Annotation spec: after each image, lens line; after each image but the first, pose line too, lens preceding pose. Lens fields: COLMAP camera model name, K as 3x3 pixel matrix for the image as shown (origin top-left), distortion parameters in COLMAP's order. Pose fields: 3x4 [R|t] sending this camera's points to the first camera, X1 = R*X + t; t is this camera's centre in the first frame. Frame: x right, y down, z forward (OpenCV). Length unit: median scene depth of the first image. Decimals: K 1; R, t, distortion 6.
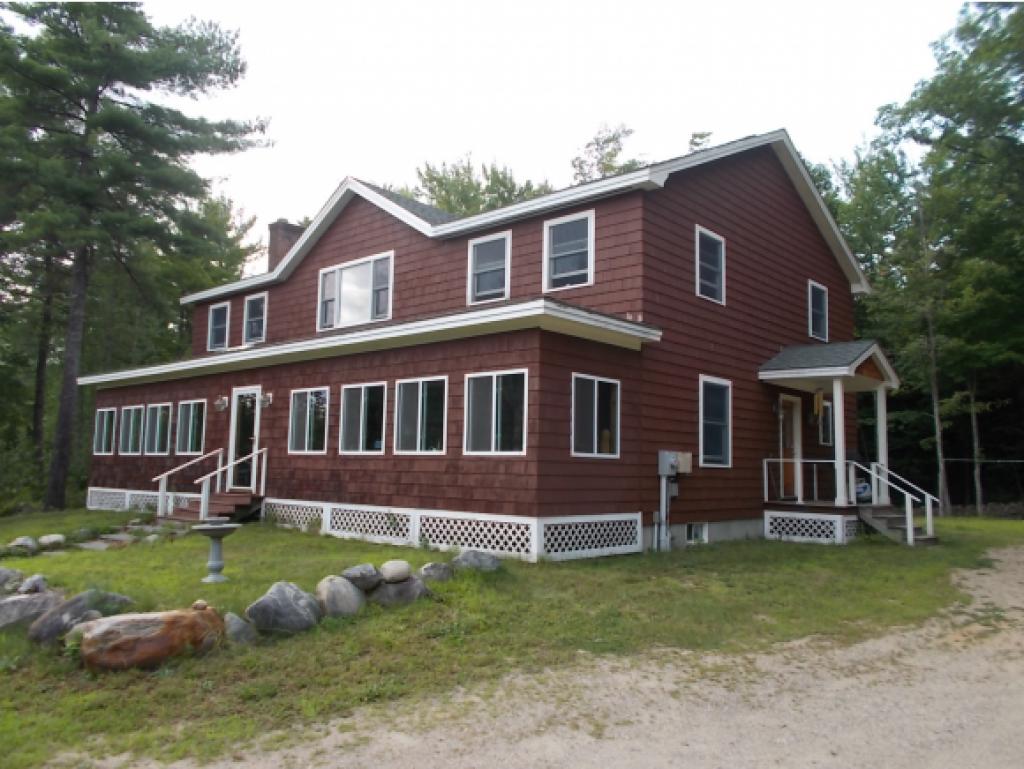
lens RADIAL K [[809.5, 0, 512.0], [0, 809.5, 384.5], [0, 0, 1]] dist [0.010184, 0.008599]
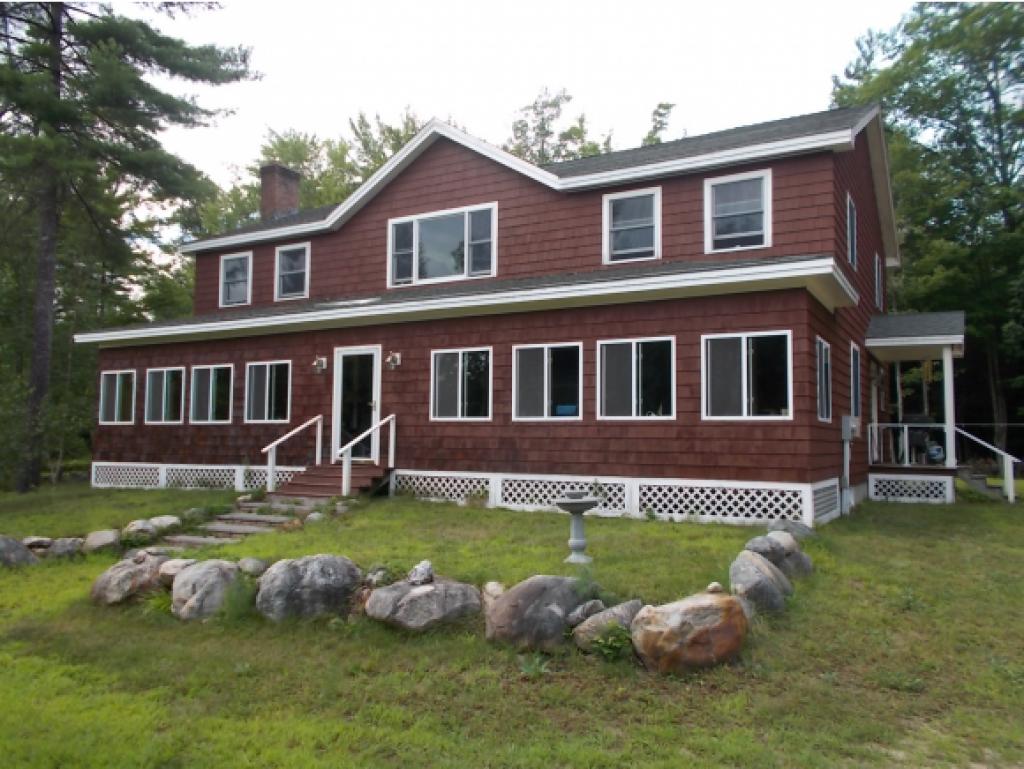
lens RADIAL K [[809.5, 0, 512.0], [0, 809.5, 384.5], [0, 0, 1]] dist [0.010184, 0.008599]
pose [[0.976817, 0.004756, 0.214024, -0.374185], [-0.012867, 0.999250, 0.036523, 0.010366], [-0.213690, -0.038430, 0.976145, 0.093423]]
